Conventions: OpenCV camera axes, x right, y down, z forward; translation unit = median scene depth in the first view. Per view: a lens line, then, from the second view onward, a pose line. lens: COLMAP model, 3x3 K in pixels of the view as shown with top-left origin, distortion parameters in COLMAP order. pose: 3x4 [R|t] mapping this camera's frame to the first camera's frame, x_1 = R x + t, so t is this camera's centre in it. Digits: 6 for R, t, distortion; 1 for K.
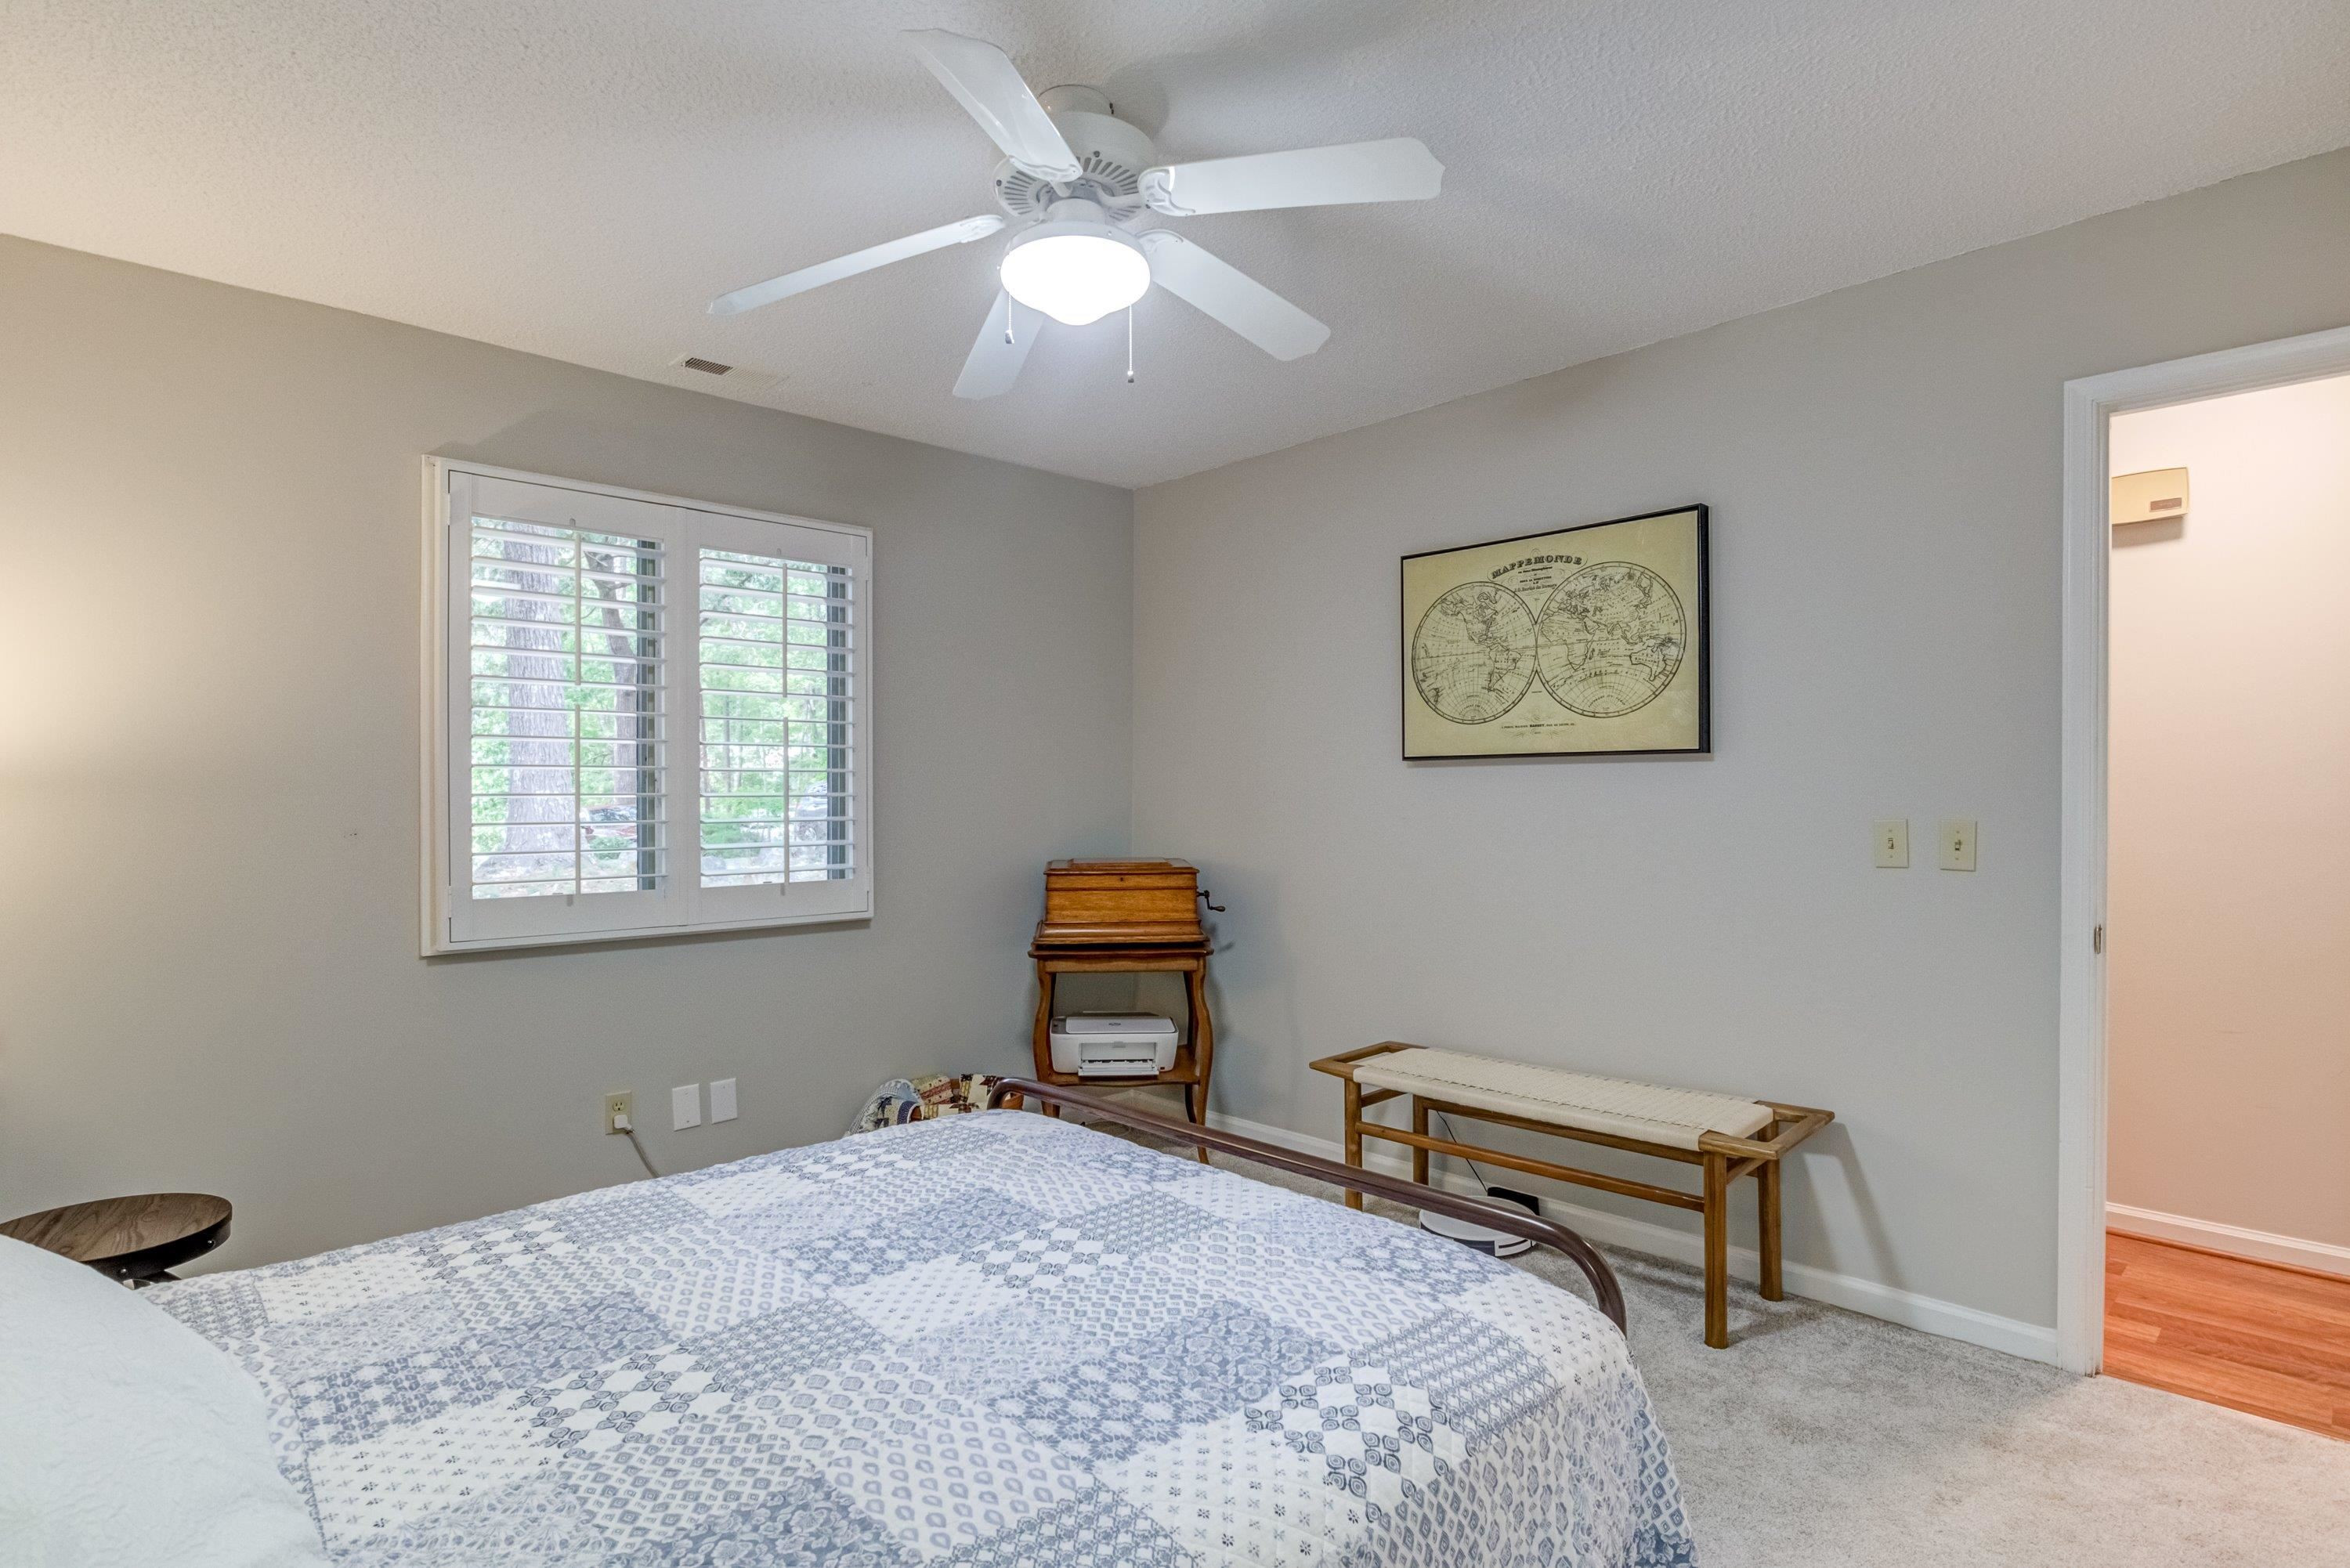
lens RADIAL K [[1198.2, 0, 1195.8], [0, 1198.2, 782.1], [0, 0, 1]] dist [-0.011966, 0.000356]
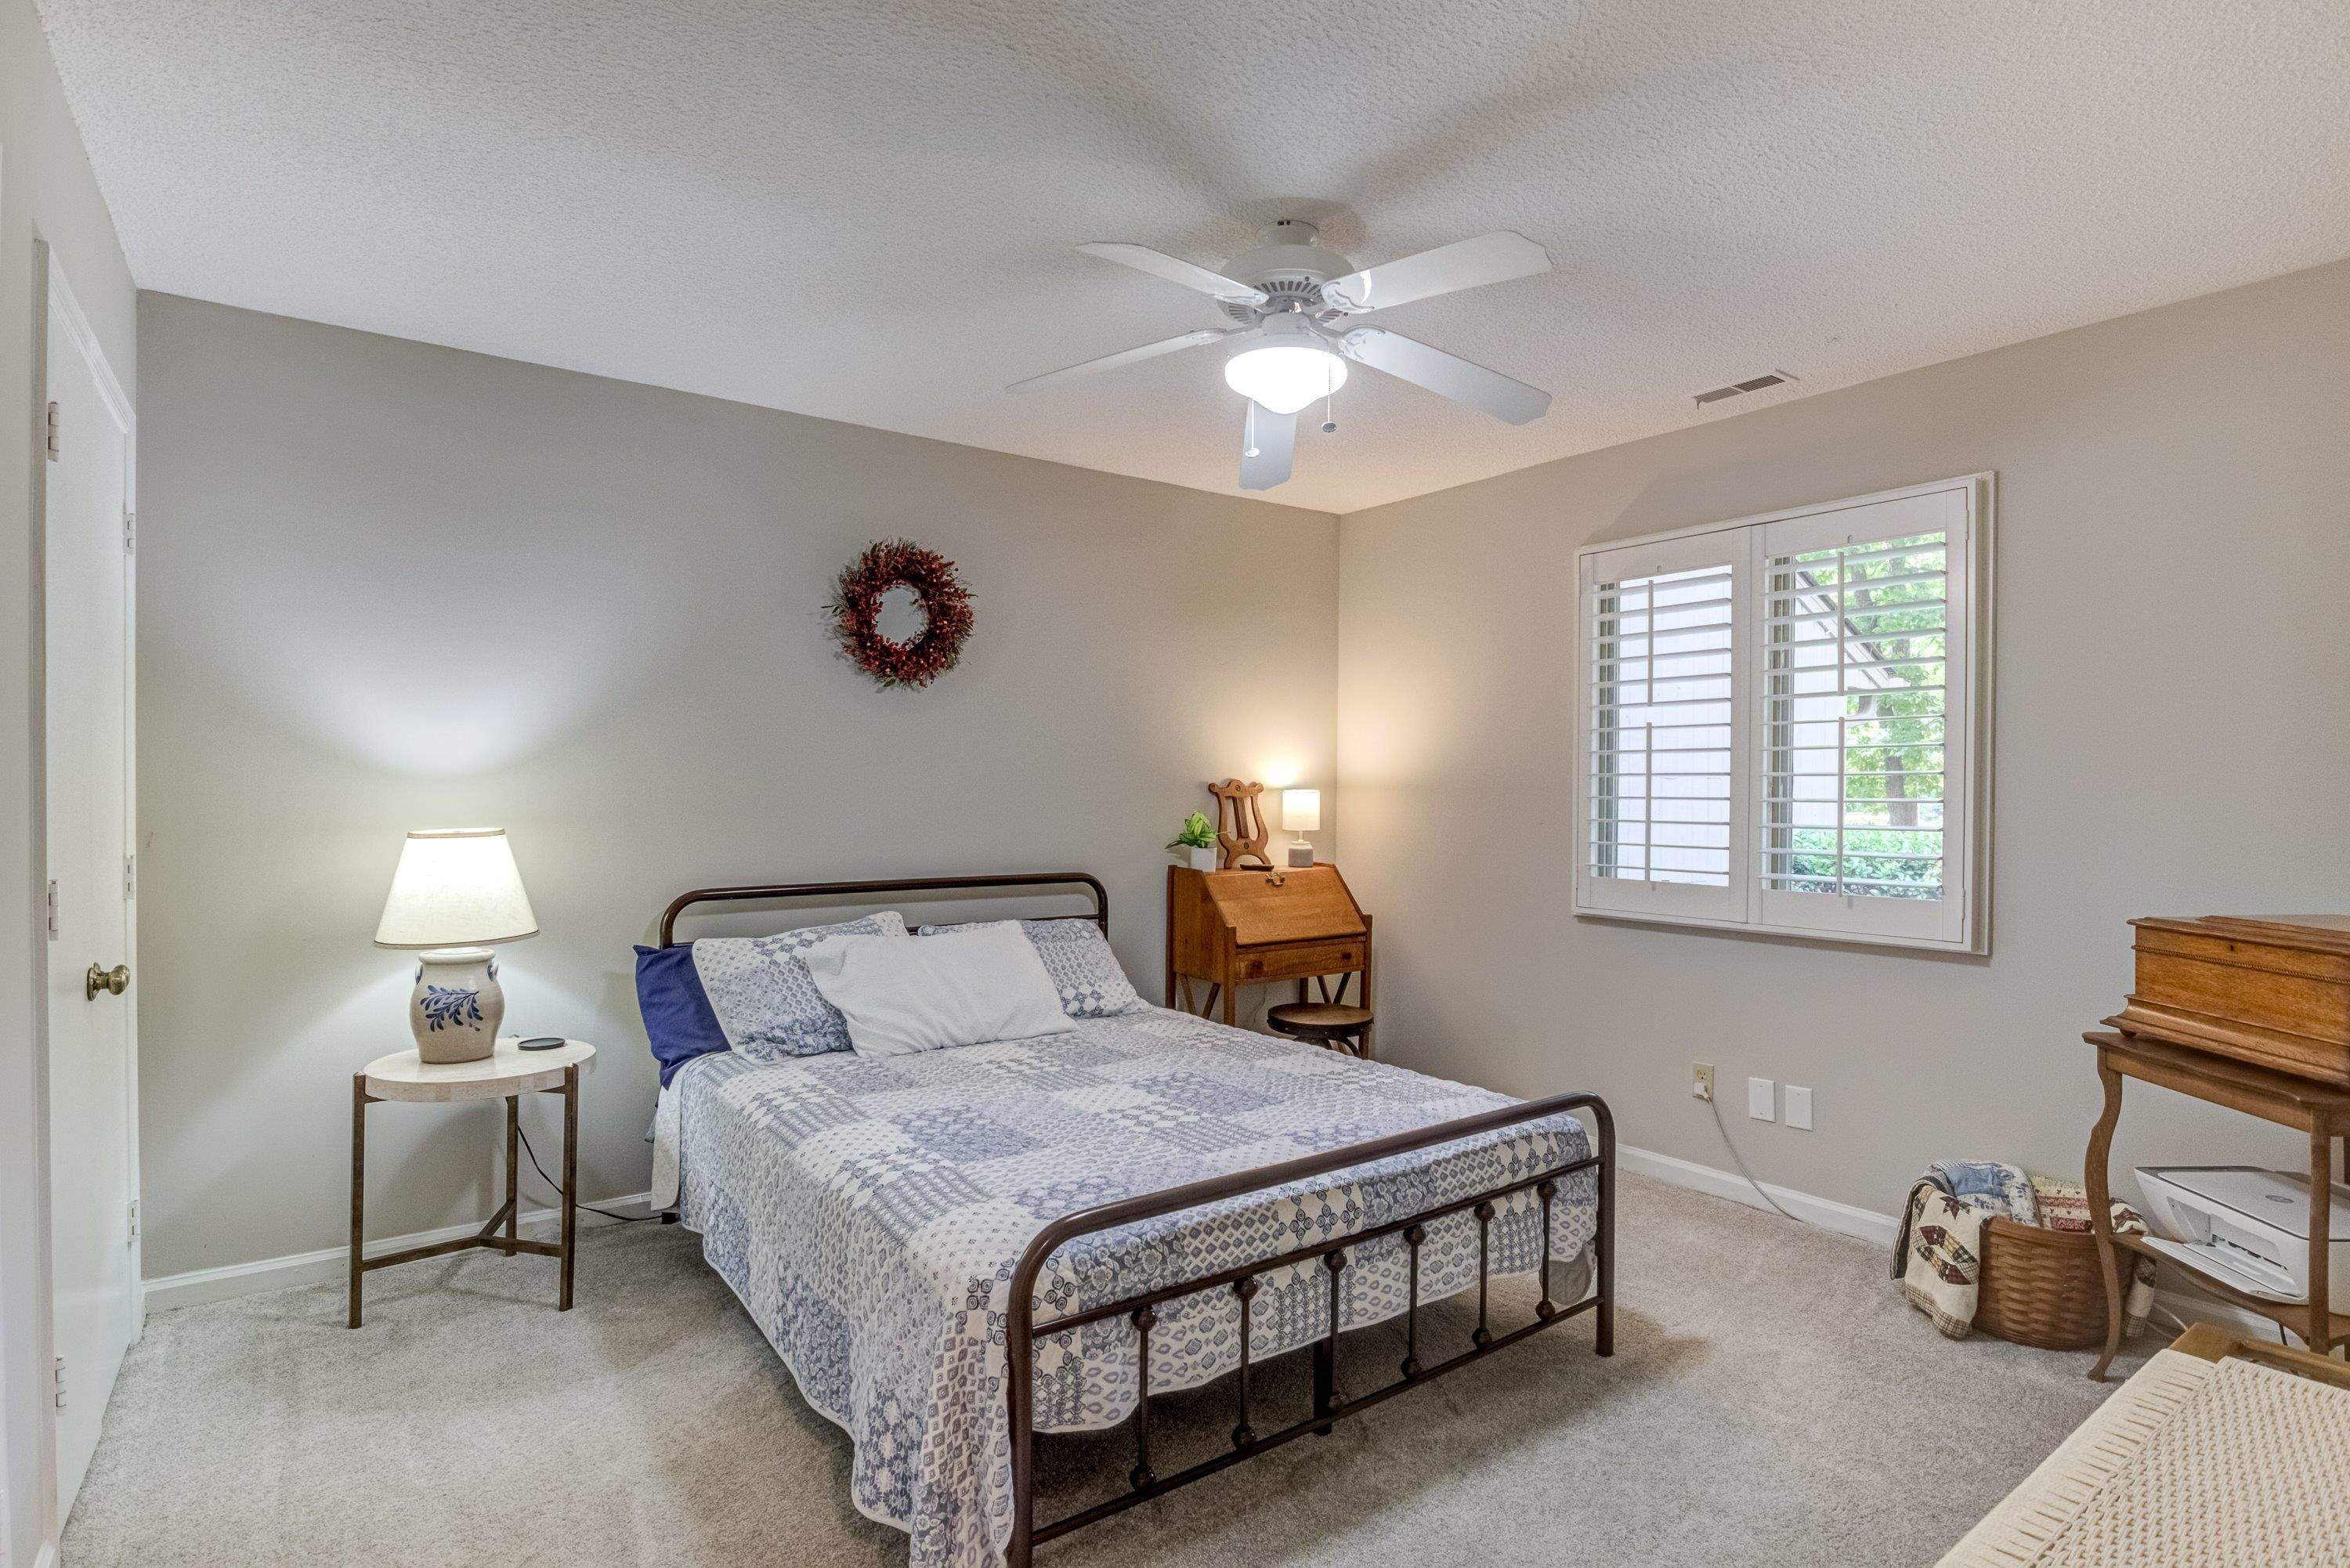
lens RADIAL K [[1213.3, 0, 1170.5], [0, 1213.3, 799.8], [0, 0, 1]] dist [-0.013072, 0.001122]
pose [[-0.152244, 0.009071, -0.988301, 0.751903], [0.005661, 0.999949, 0.008306, -0.001232], [0.988327, -0.004330, -0.152287, 0.704630]]
